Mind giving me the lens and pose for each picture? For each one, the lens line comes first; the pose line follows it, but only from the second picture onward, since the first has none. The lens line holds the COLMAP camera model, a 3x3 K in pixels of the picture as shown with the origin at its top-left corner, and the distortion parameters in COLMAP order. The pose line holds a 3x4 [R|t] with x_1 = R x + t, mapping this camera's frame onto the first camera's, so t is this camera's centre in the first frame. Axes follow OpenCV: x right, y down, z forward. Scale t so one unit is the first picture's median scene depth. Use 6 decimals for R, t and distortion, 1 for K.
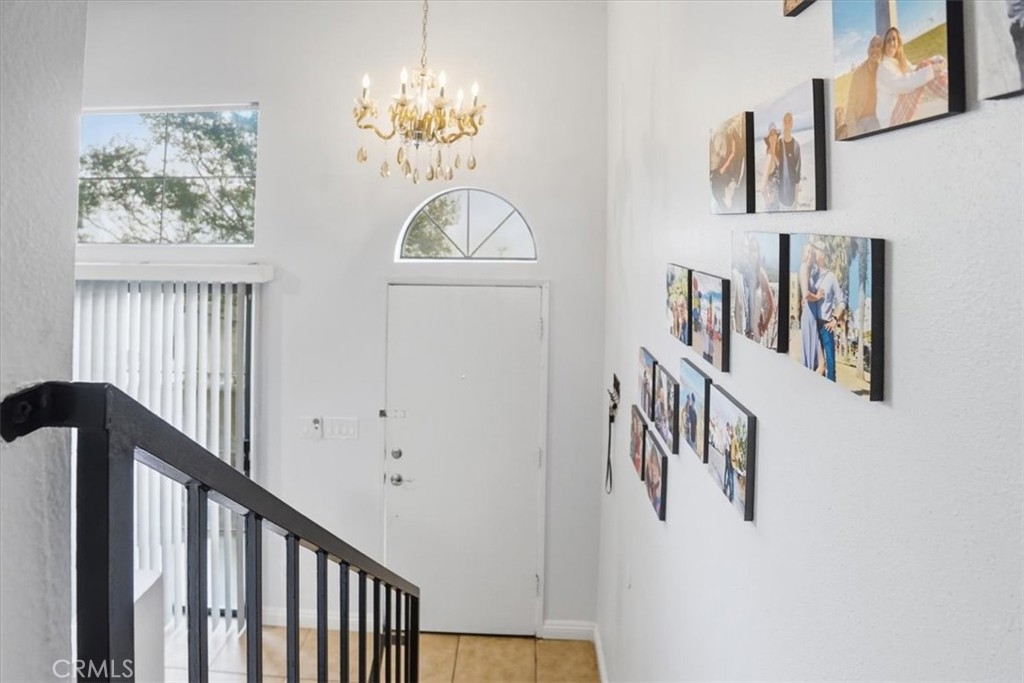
lens RADIAL K [[468.3, 0, 512.8], [0, 468.3, 332.1], [0, 0, 1]] dist [-0.047924, 0.000763]
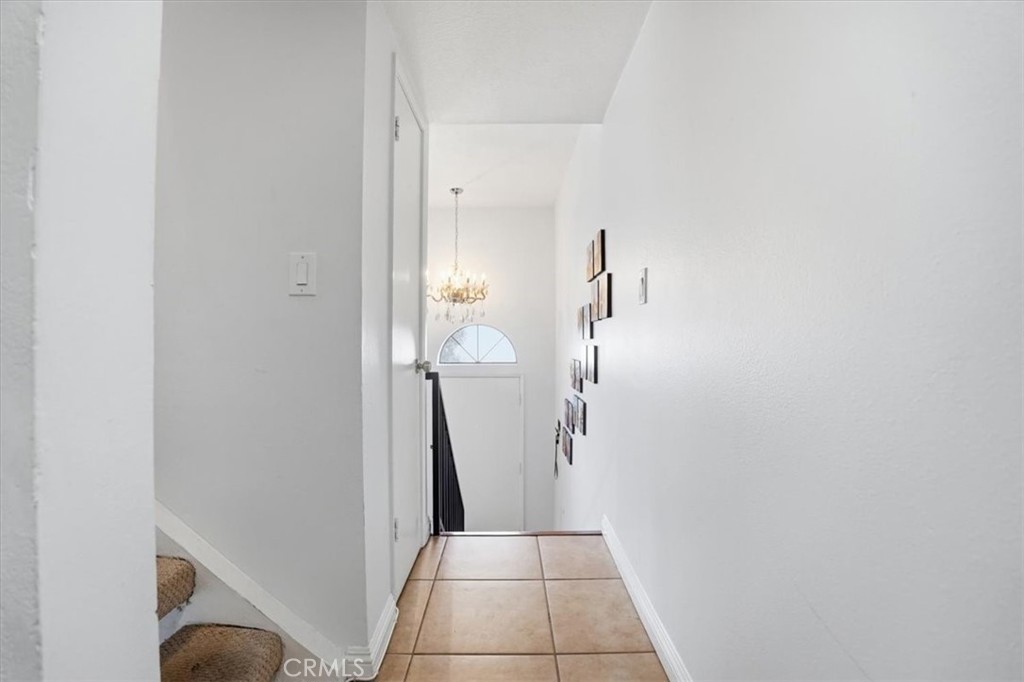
lens RADIAL K [[468.3, 0, 512.8], [0, 468.3, 331.6], [0, 0, 1]] dist [-0.047924, 0.000763]
pose [[0.999245, -0.010634, 0.037368, -0.034452], [0.019578, 0.968585, -0.247910, 0.201927], [-0.033558, 0.248455, 0.968062, -0.896697]]
